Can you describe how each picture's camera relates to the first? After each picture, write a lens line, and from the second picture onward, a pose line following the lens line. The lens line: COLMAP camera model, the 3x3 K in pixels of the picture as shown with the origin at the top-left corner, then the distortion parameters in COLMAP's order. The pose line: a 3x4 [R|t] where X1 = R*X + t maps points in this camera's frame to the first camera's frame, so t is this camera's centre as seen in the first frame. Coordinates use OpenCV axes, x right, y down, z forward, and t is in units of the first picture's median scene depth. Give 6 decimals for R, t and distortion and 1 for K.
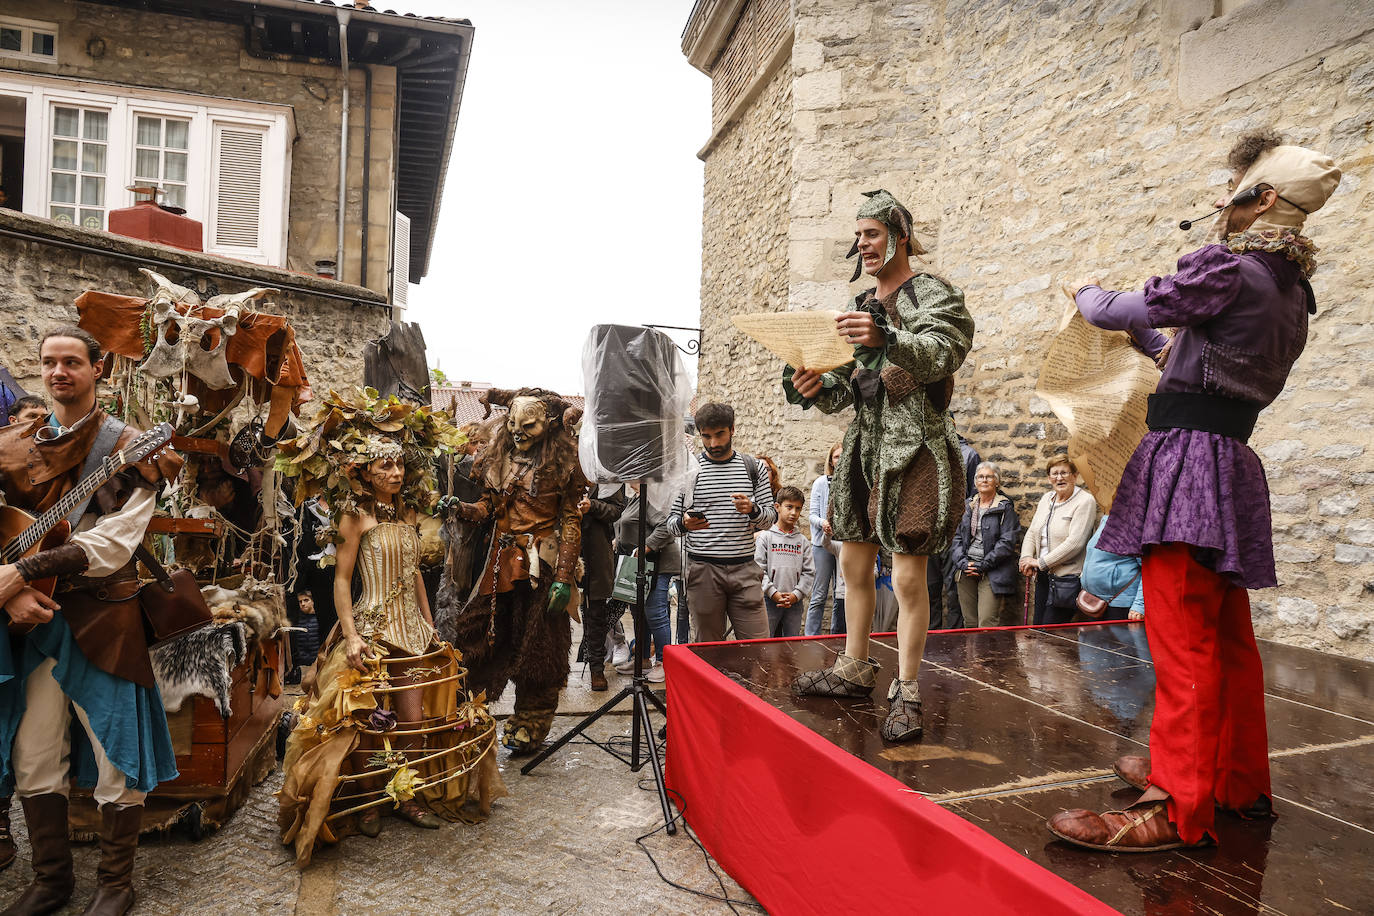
lens RADIAL K [[951.4, 0, 681.0], [0, 951.4, 455.1], [0, 0, 1]] dist [-0.086119, 0.067453]
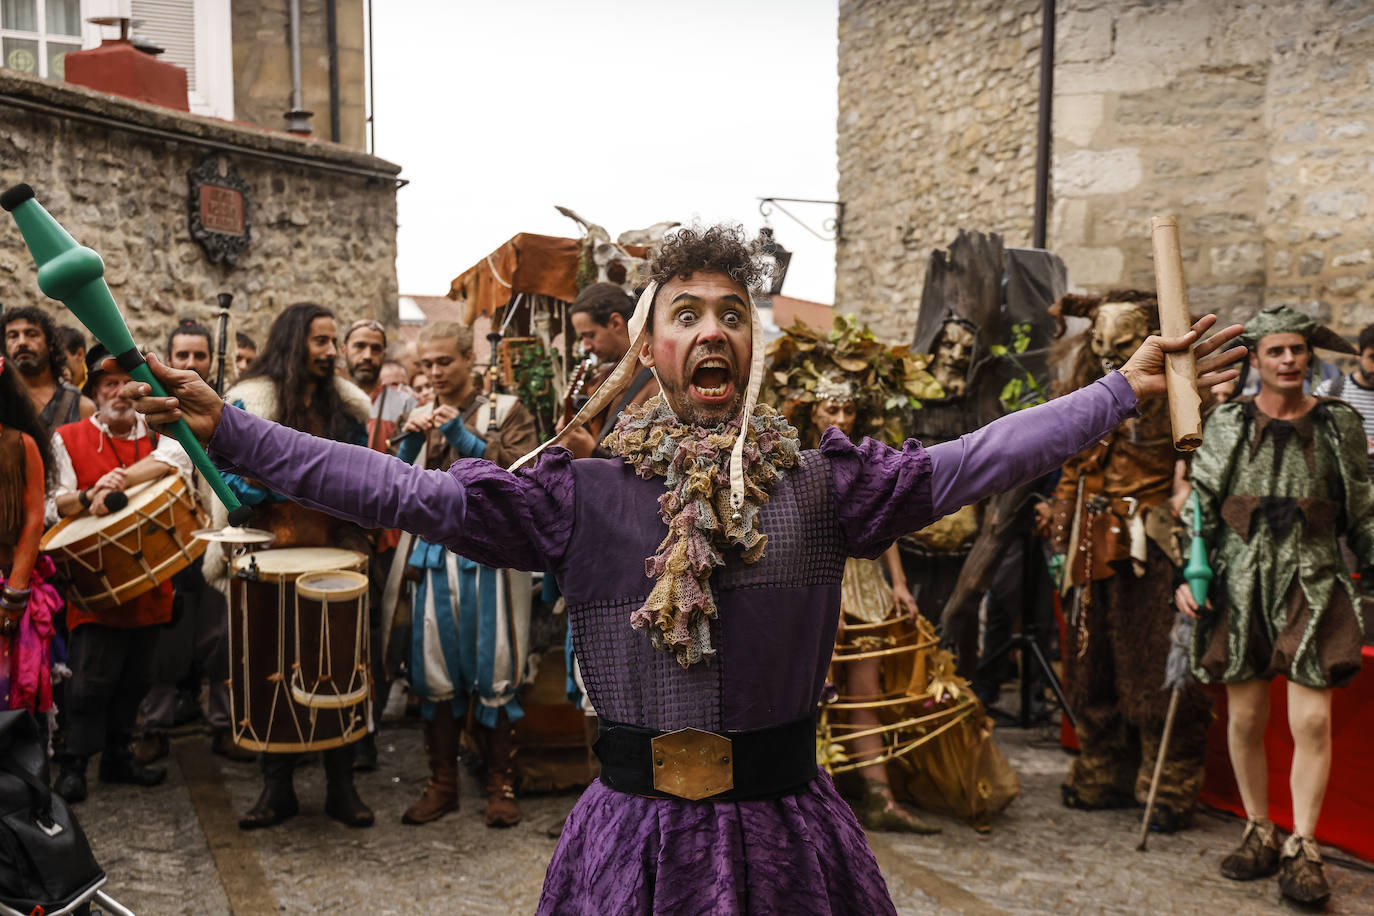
lens RADIAL K [[1733.8, 0, 687.0], [0, 1733.8, 458.0], [0, 0, 1]] dist [0.139540, 0.080338]
pose [[0.998438, -0.030072, 0.047081, -0.253296], [0.028323, 0.998899, 0.037391, -0.001890], [-0.048153, -0.035999, 0.998191, -0.379503]]
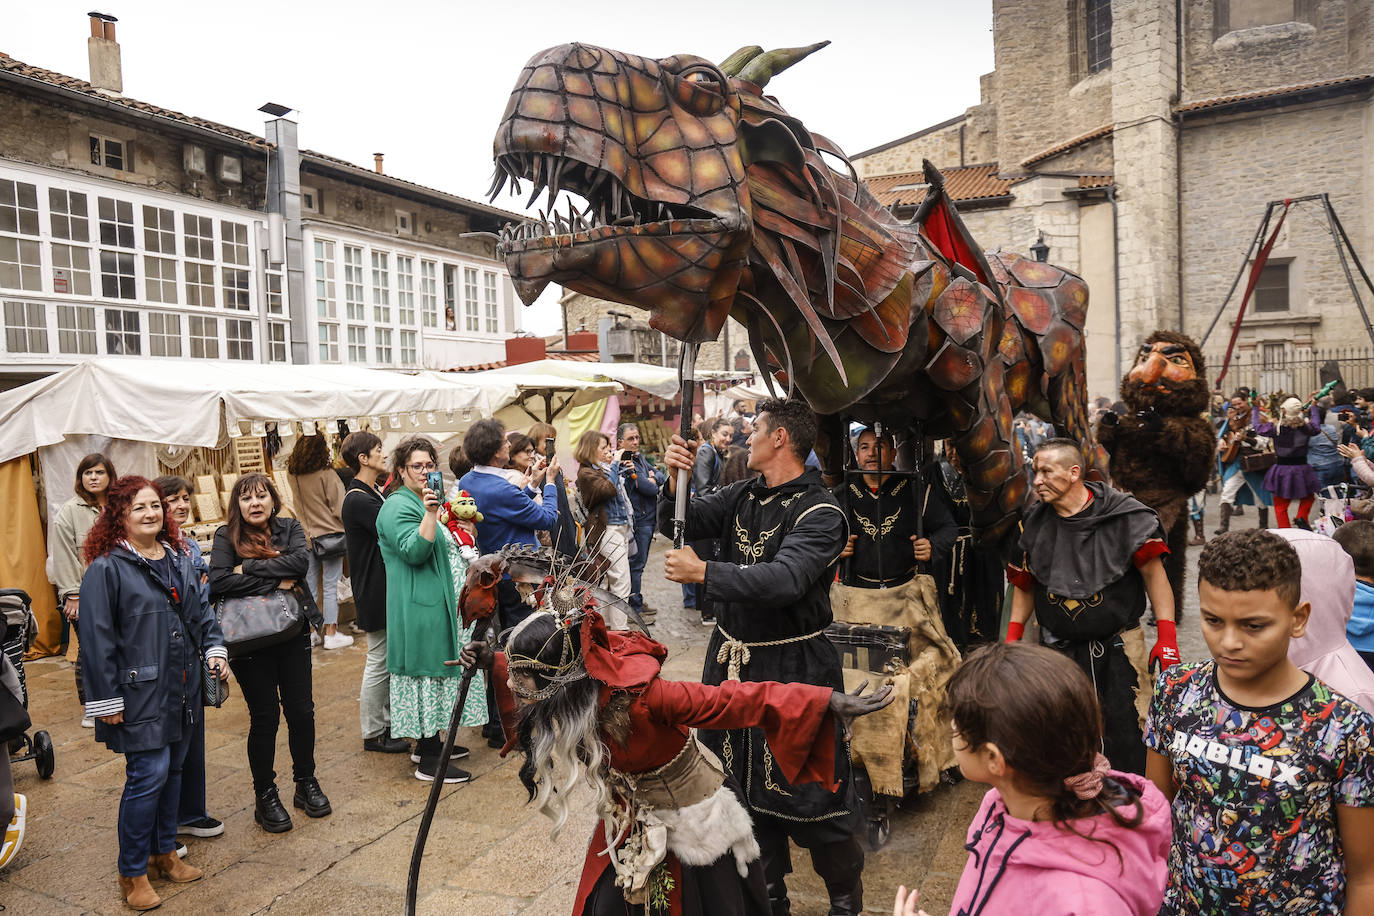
lens RADIAL K [[1045.8, 0, 679.6], [0, 1045.8, 457.4], [0, 0, 1]] dist [-0.056772, 0.079202]
pose [[0.637876, -0.092882, 0.764517, -3.024572], [0.056575, 0.995670, 0.073762, -0.130821], [-0.768058, -0.003799, 0.640369, -1.224687]]
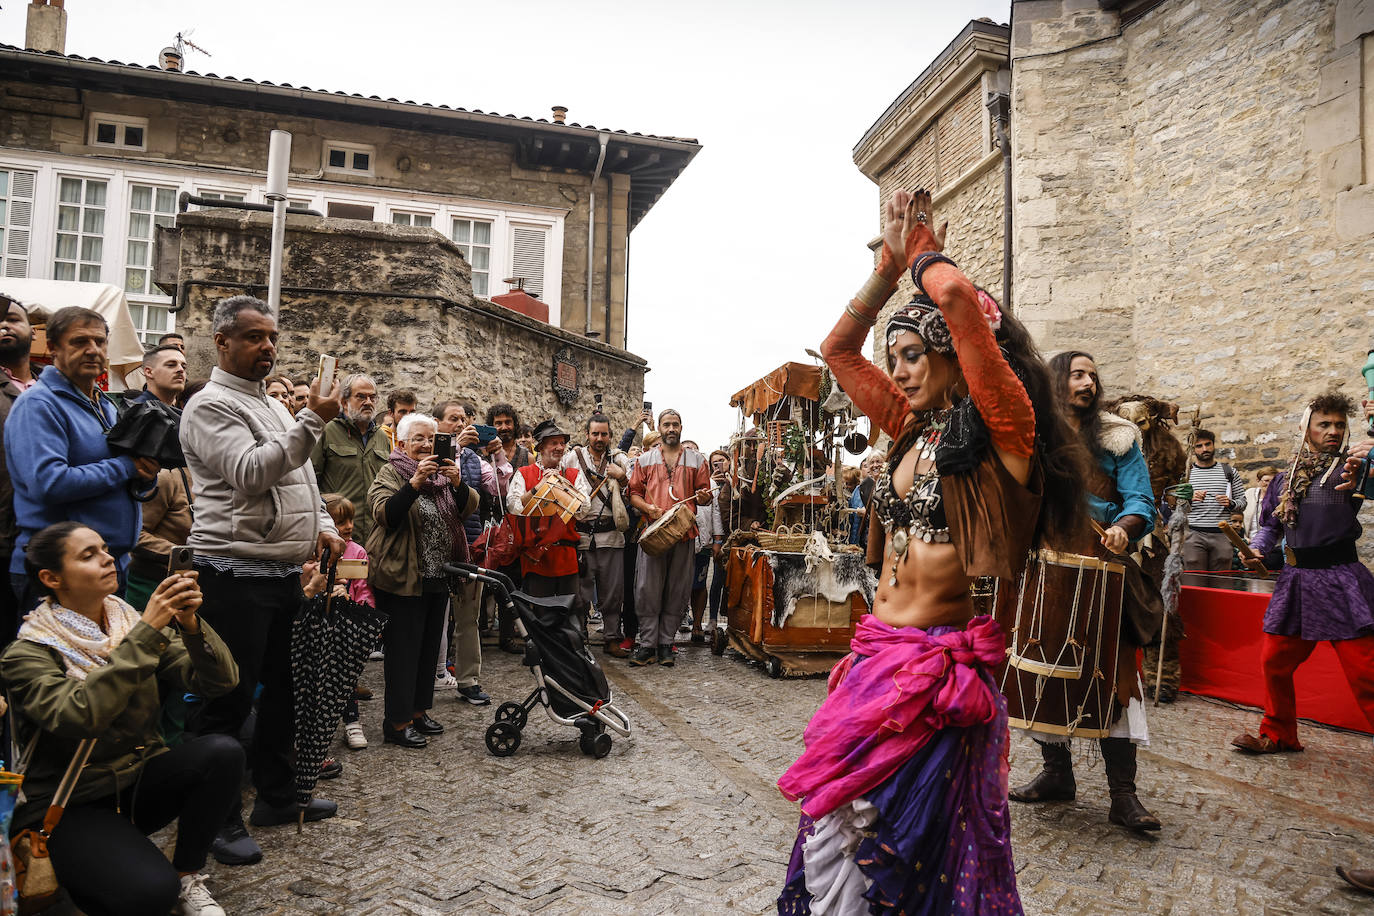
lens RADIAL K [[945.9, 0, 689.7], [0, 945.9, 464.7], [0, 0, 1]] dist [-0.090019, 0.066470]
pose [[0.999966, -0.007397, 0.003752, -0.379836], [0.007584, 0.998596, -0.052421, 0.049828], [-0.003359, 0.052448, 0.998618, -0.347858]]
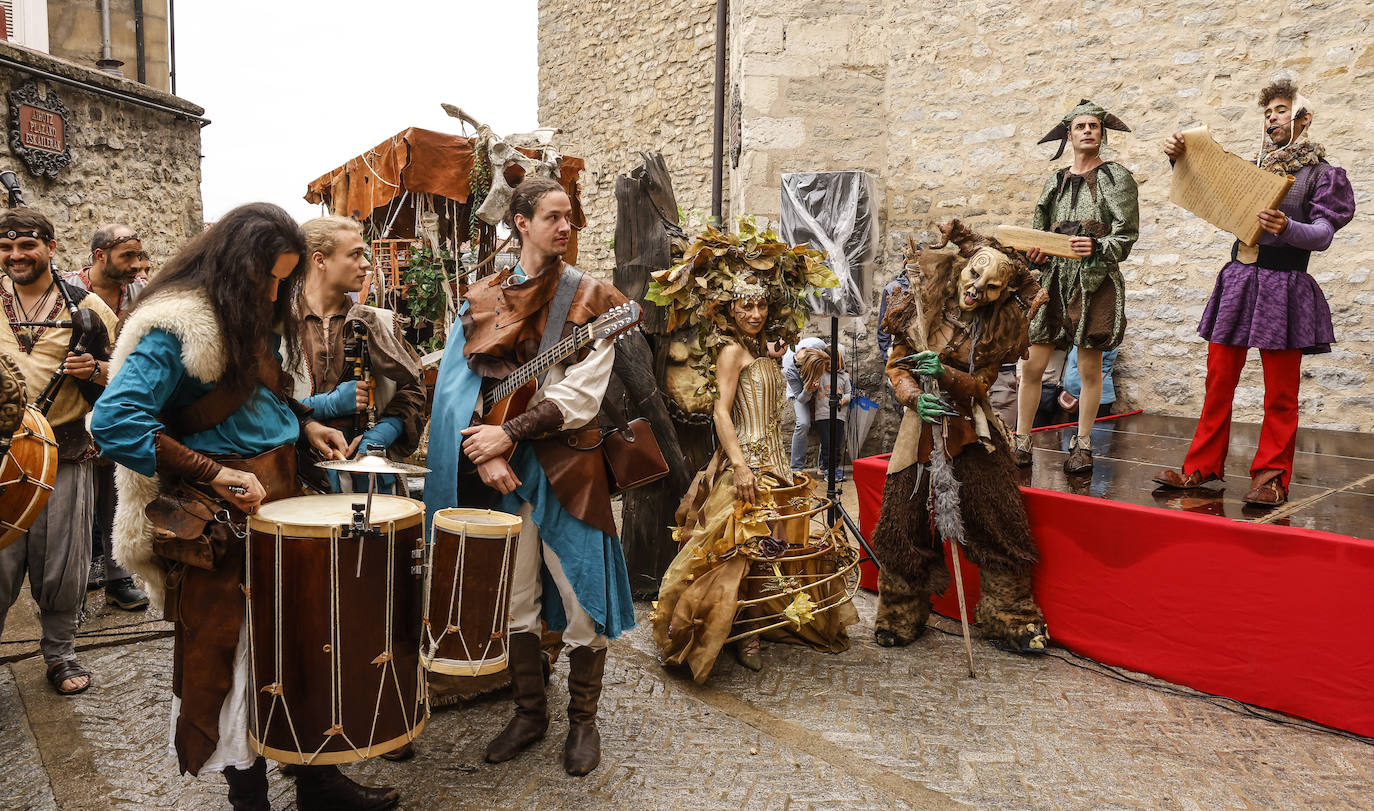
lens RADIAL K [[1035.9, 0, 751.9], [0, 1035.9, 364.9], [0, 0, 1]] dist [-0.093806, 0.069577]
pose [[0.917600, -0.053233, 0.393925, -0.336699], [0.022453, 0.996351, 0.082341, -0.008373], [-0.396871, -0.066711, 0.915447, -0.032493]]
